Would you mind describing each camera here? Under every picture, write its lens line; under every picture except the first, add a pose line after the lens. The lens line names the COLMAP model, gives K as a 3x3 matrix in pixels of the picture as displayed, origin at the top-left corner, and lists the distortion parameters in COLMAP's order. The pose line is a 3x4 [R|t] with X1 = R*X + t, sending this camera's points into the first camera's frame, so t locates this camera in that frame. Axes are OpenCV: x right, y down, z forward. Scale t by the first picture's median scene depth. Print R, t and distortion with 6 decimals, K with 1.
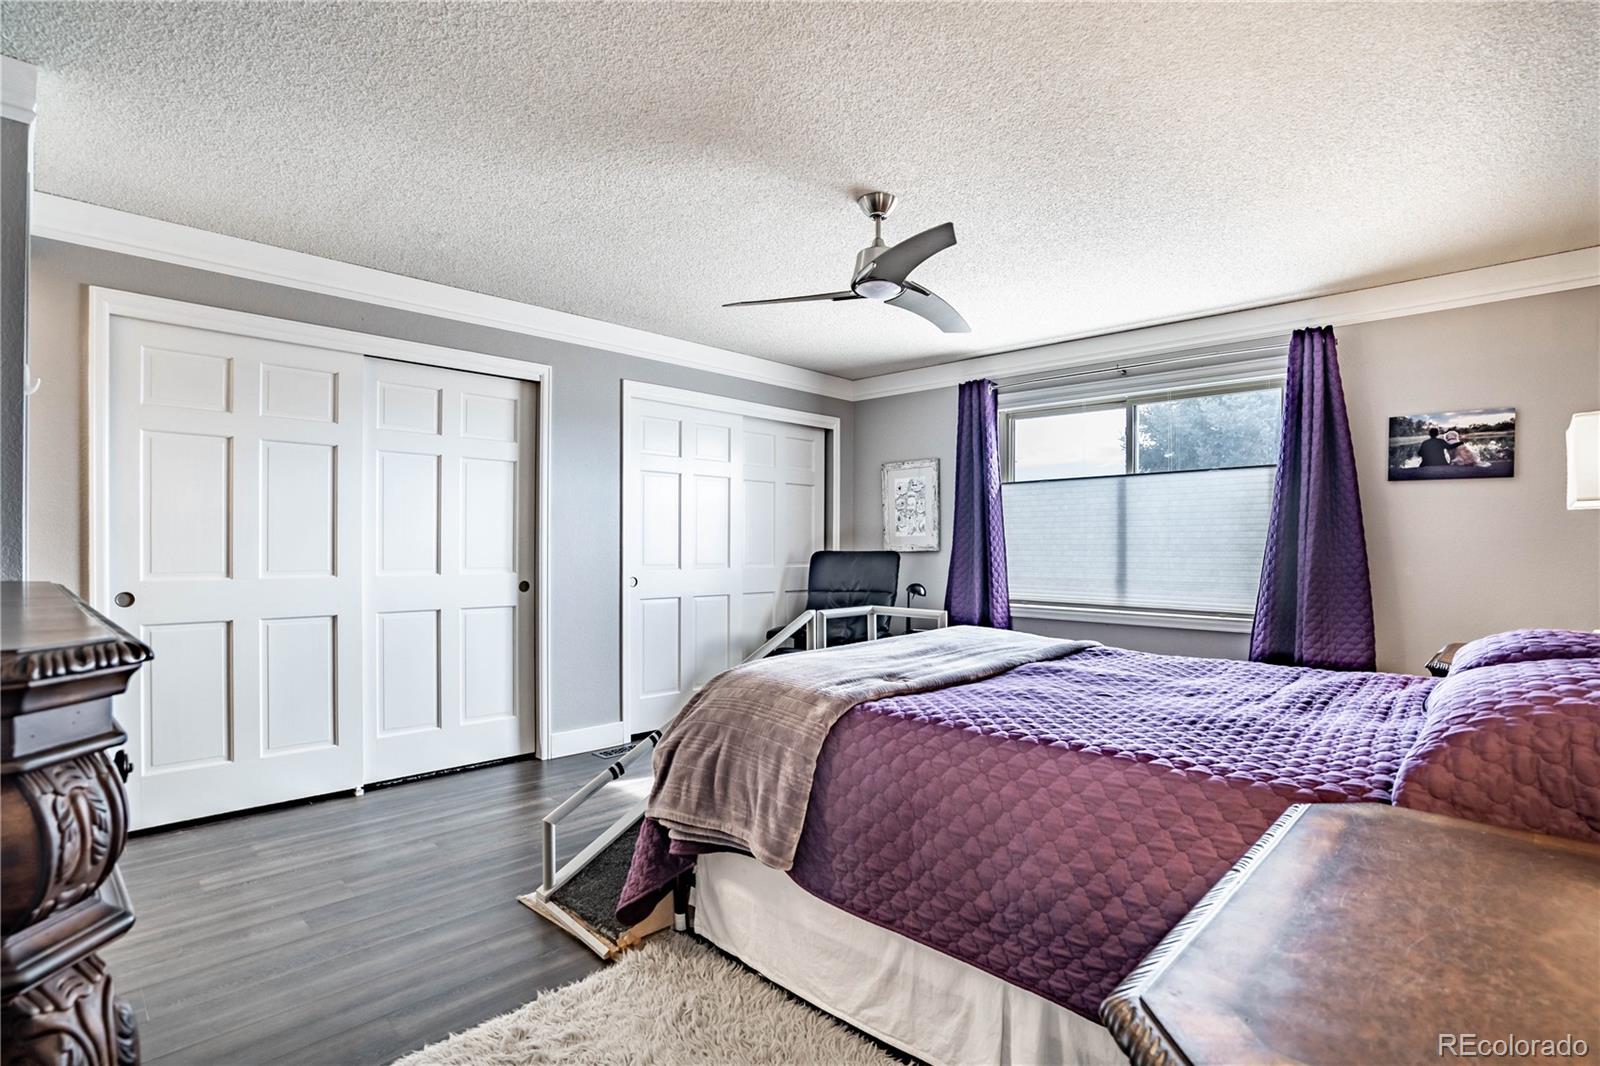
lens RADIAL K [[755.5, 0, 807.0], [0, 755.5, 541.5], [0, 0, 1]] dist [-0.050240, 0.017504]
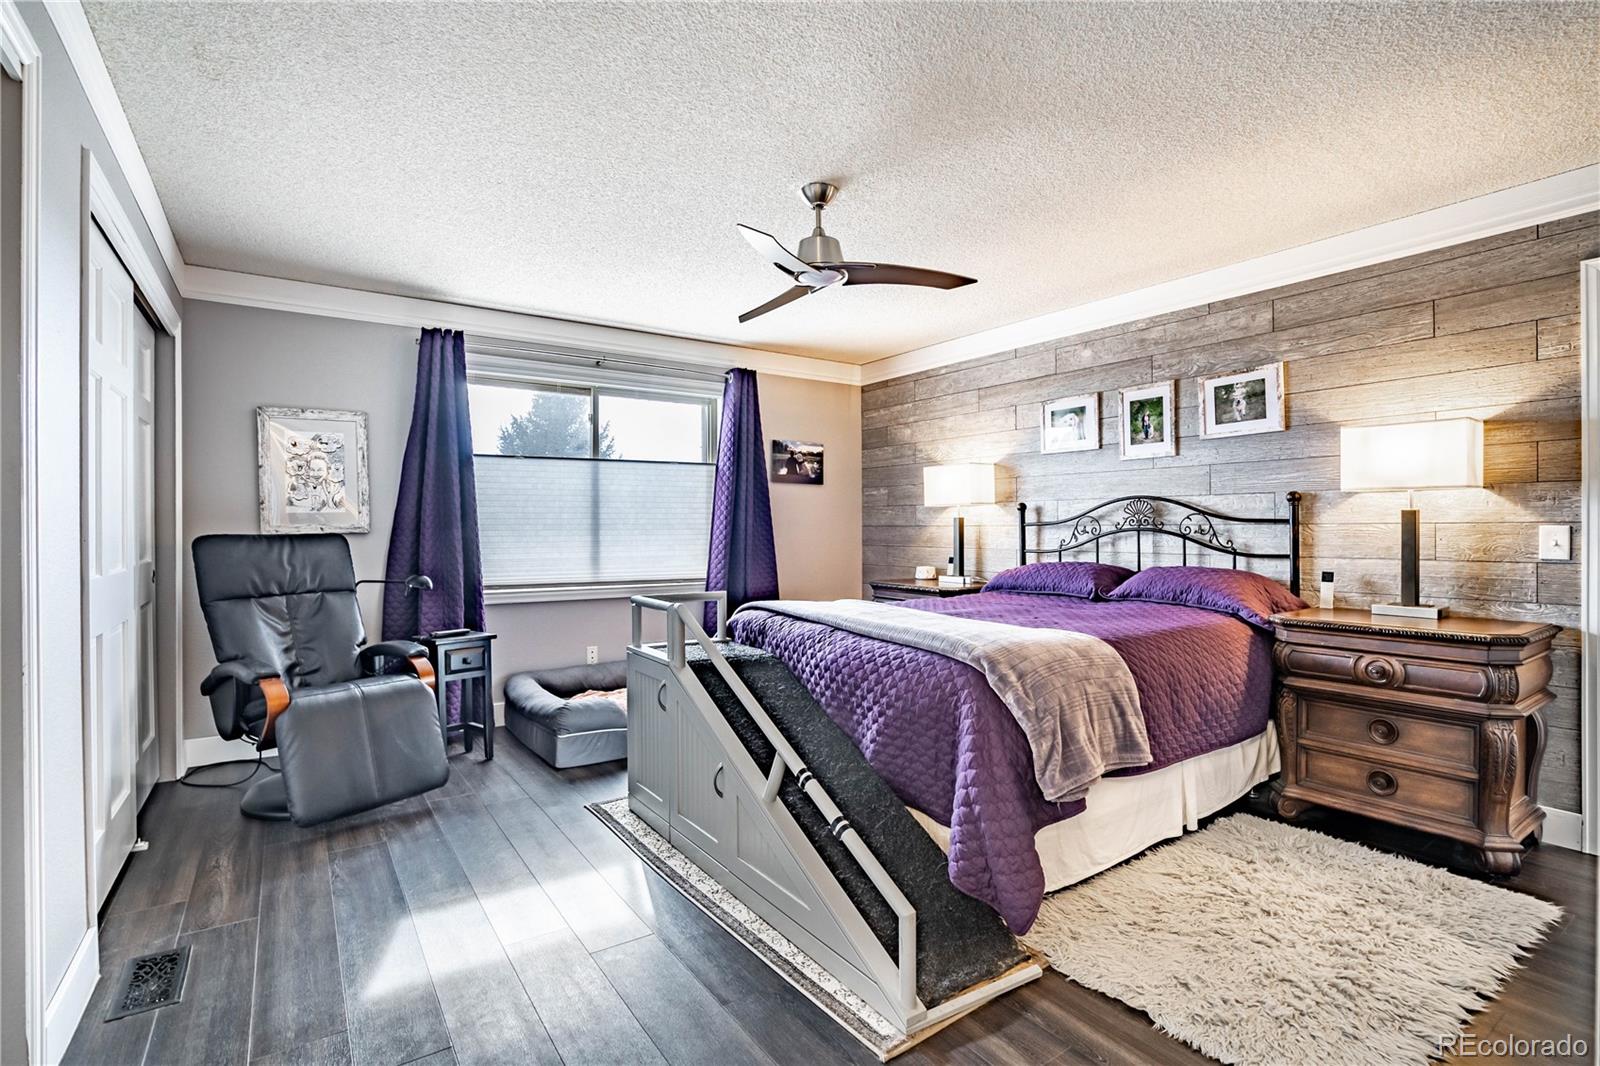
lens RADIAL K [[755.5, 0, 768.7], [0, 755.5, 523.8], [0, 0, 1]] dist [-0.050240, 0.017504]
pose [[0.227239, -0.001498, 0.973838, -0.573372], [-0.002812, 0.999994, 0.002194, 0.000454], [-0.973835, -0.003237, 0.227233, 0.519313]]
